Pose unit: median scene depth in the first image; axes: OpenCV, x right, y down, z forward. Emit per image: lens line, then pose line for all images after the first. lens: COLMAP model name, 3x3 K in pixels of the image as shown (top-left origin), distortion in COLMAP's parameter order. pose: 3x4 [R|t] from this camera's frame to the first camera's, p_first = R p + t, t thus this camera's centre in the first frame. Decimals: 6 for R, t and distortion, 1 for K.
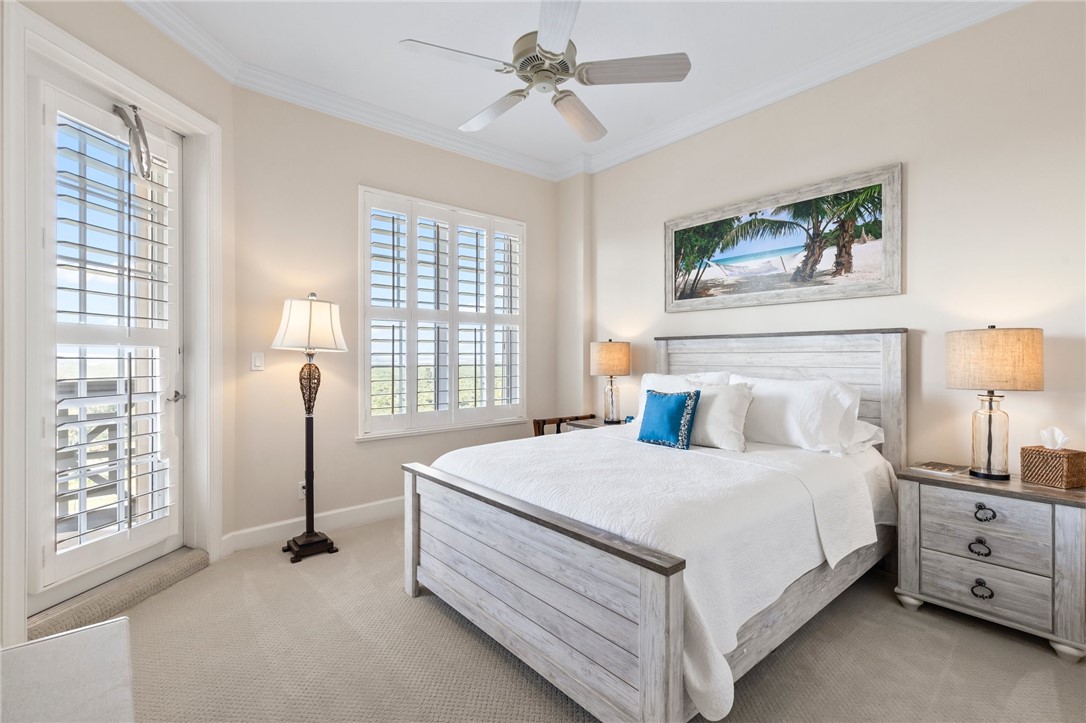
lens RADIAL K [[475.0, 0, 542.9], [0, 475.0, 359.3], [0, 0, 1]] dist [0.000789, -0.000149]
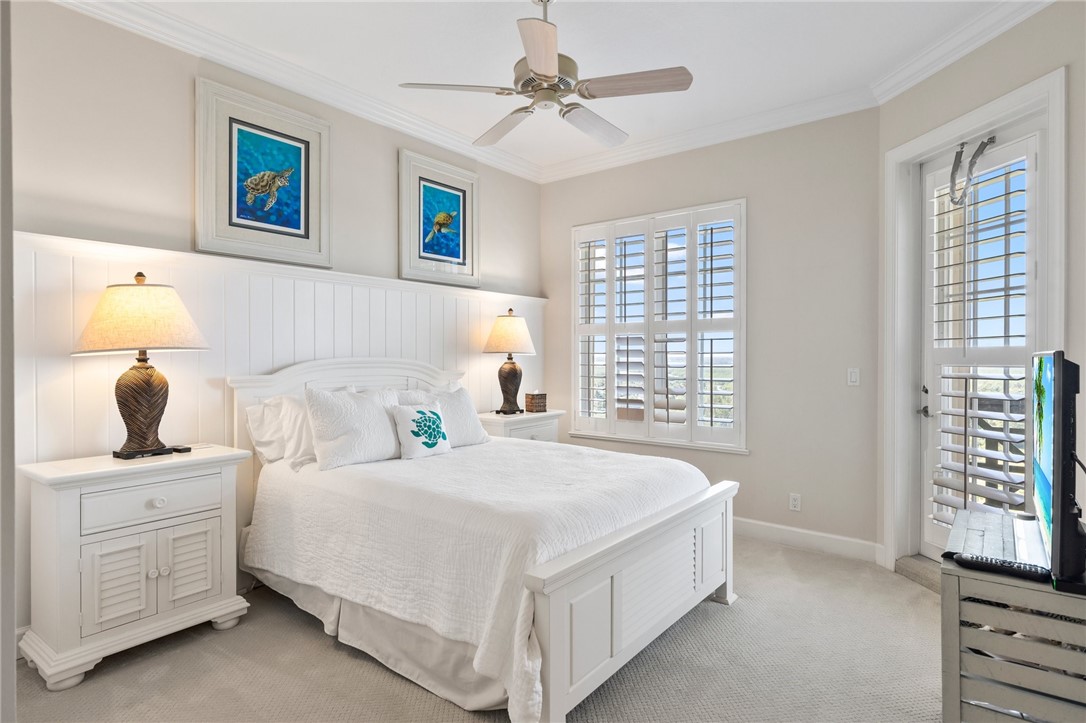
lens RADIAL K [[594.4, 0, 539.3], [0, 594.4, 355.1], [0, 0, 1]] dist [0.005871, -0.000071]
pose [[-0.980451, -0.005986, -0.196671, 0.355914], [-0.006105, 0.999981, 0.000000, -0.048752], [0.196668, 0.001200, -0.980469, 2.135671]]
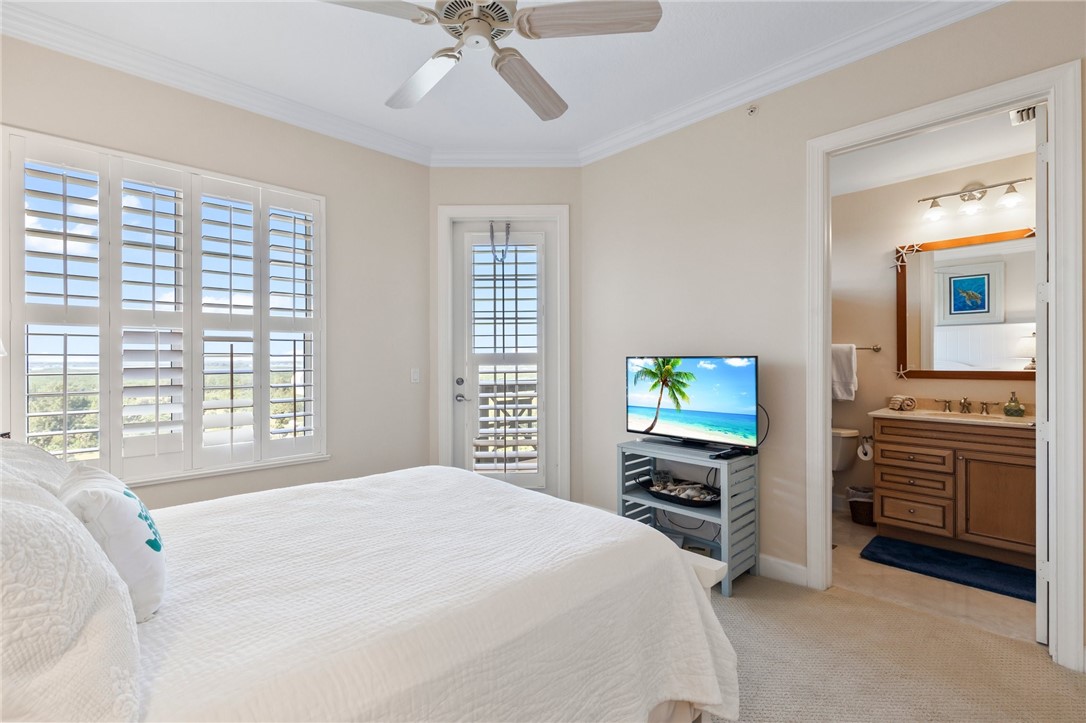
lens RADIAL K [[475.0, 0, 538.8], [0, 475.0, 369.9], [0, 0, 1]] dist [0.000789, -0.000149]
pose [[0.064514, 0.014196, -0.997816, 0.874175], [-0.001089, 0.999899, 0.014155, -0.035827], [0.997916, 0.000173, 0.064523, 0.968778]]
